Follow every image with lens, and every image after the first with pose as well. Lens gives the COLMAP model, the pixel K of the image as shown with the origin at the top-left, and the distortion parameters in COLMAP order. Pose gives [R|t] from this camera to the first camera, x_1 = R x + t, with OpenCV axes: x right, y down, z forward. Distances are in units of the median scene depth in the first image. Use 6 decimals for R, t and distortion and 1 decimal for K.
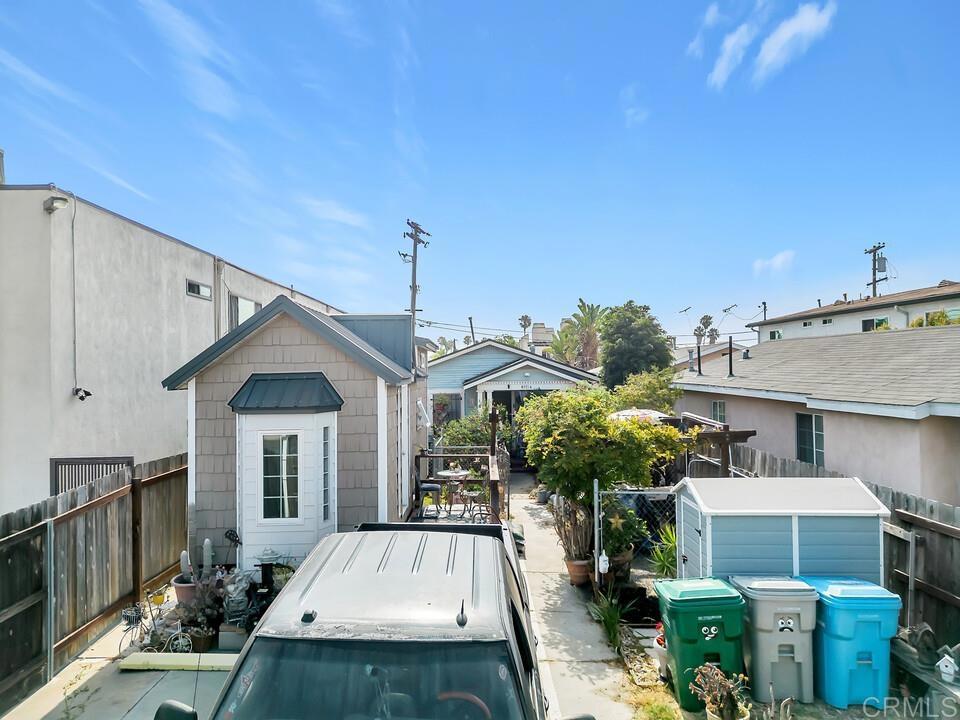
lens RADIAL K [[669.8, 0, 480.9], [0, 669.8, 362.7], [0, 0, 1]] dist [0.068760, -0.075523]
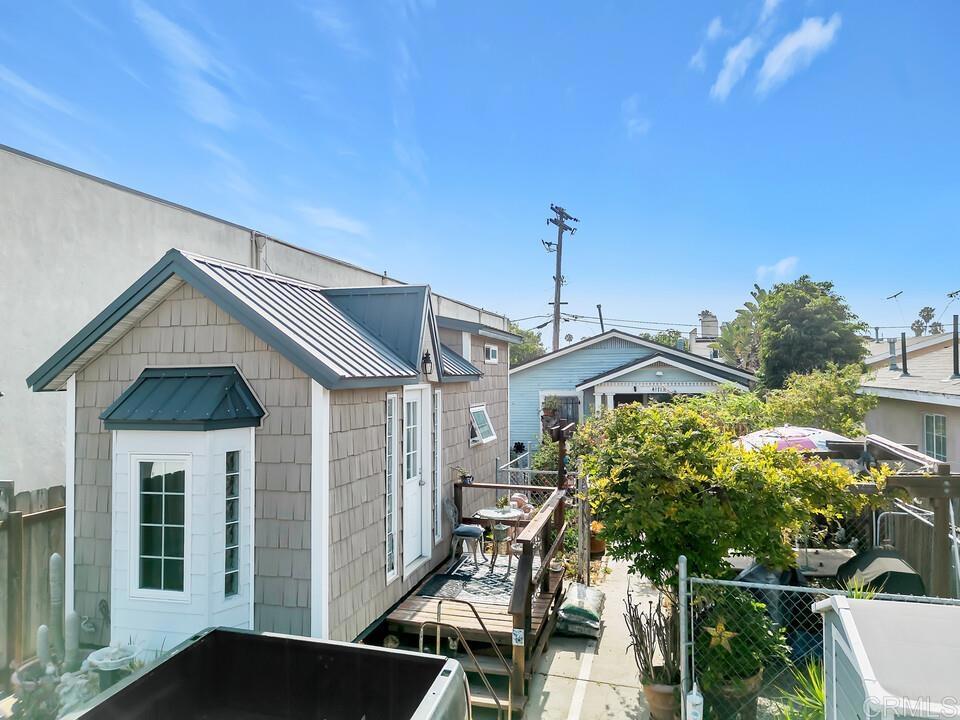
lens RADIAL K [[669.8, 0, 480.9], [0, 669.8, 362.7], [0, 0, 1]] dist [0.068760, -0.075523]
pose [[0.966720, 0.001273, -0.255835, 0.137374], [-0.000878, 0.999998, 0.001656, 0.007492], [0.255836, -0.001377, 0.966719, 0.360782]]
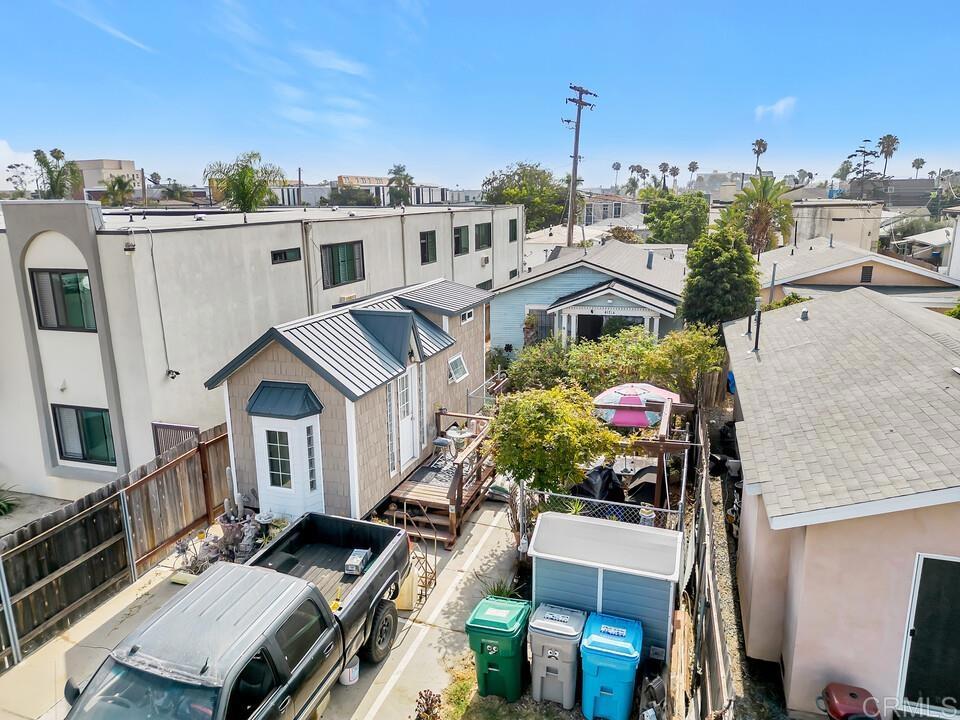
lens RADIAL K [[669.8, 0, 480.9], [0, 669.8, 362.7], [0, 0, 1]] dist [0.068760, -0.075523]
pose [[0.947589, 0.079680, -0.309397, 0.411843], [0.001506, 0.967277, 0.253717, -0.303030], [0.319489, -0.240886, 0.916461, -0.070861]]
